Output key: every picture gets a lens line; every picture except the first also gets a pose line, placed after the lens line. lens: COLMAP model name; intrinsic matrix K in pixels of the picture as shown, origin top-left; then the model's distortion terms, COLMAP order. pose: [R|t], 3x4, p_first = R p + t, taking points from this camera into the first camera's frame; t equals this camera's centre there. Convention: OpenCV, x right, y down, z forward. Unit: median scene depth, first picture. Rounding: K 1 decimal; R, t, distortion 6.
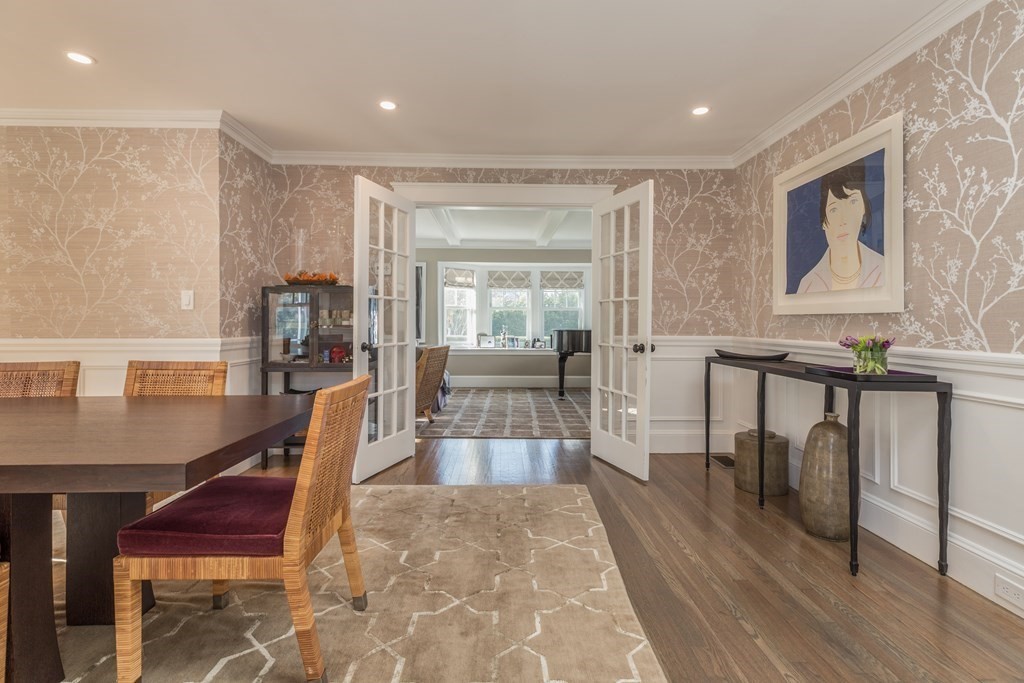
lens RADIAL K [[478.6, 0, 521.3], [0, 478.6, 324.2], [0, 0, 1]] dist [0.001336, 0.002164]
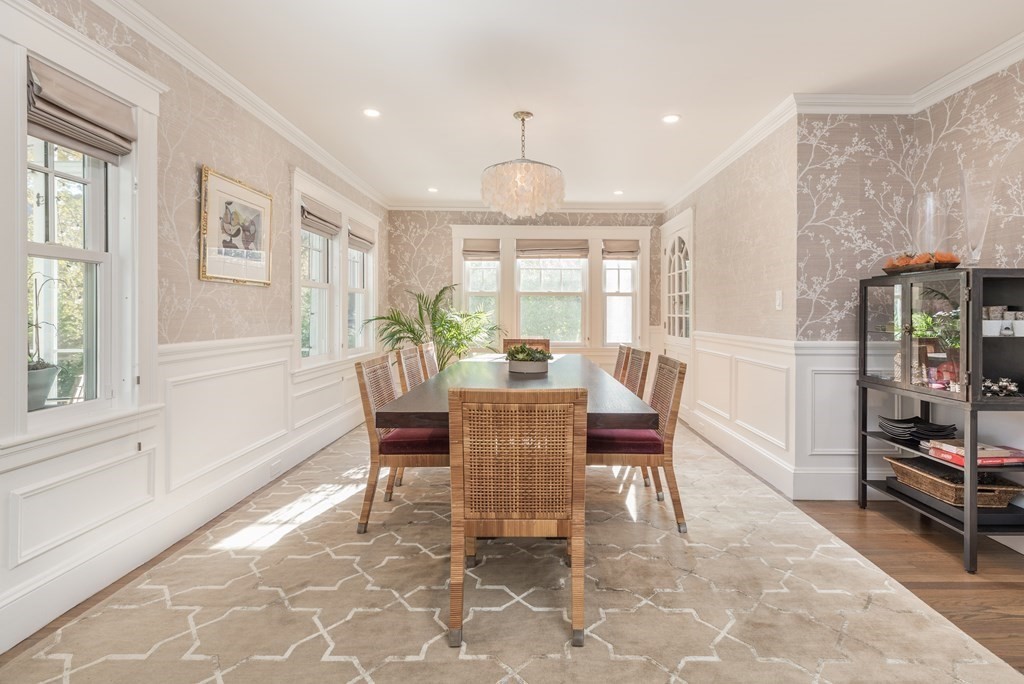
lens RADIAL K [[510.9, 0, 541.4], [0, 510.9, 309.9], [0, 0, 1]] dist [0.004246, 0.000757]
pose [[-0.017693, -0.009664, -0.999797, 0.357851], [-0.006583, 0.999933, -0.009549, -0.017393], [0.999822, 0.006413, -0.017756, 0.523714]]
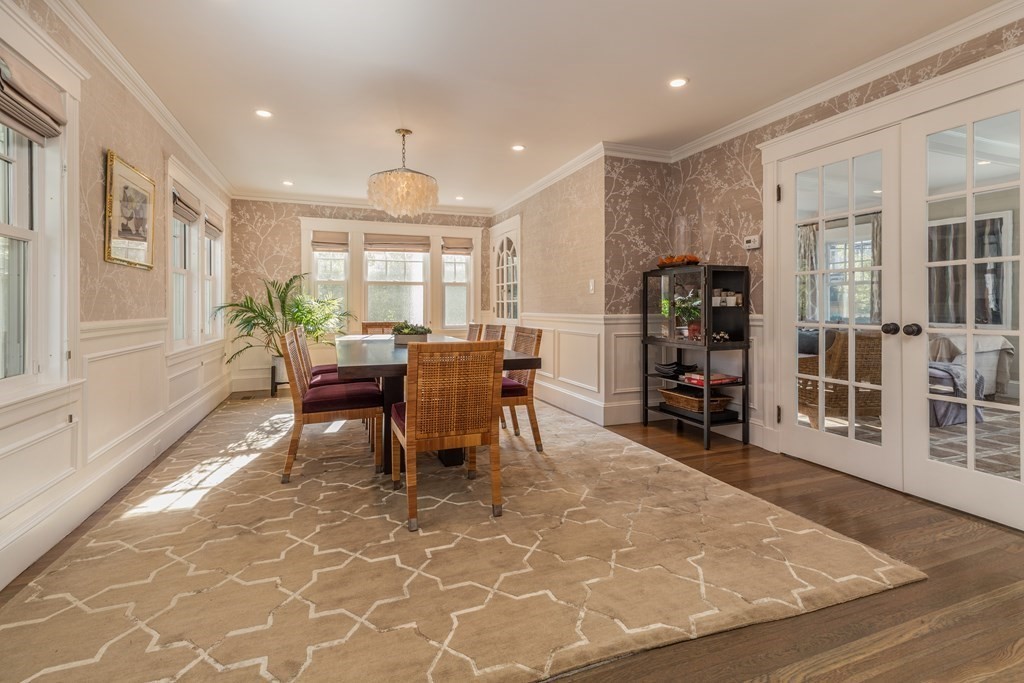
lens RADIAL K [[478.6, 0, 522.0], [0, 478.6, 303.1], [0, 0, 1]] dist [0.001336, 0.002164]
pose [[0.336294, -0.010957, -0.941693, 0.523184], [0.003794, 0.999940, -0.010280, 0.010754], [0.941749, -0.000116, 0.336316, 0.342993]]
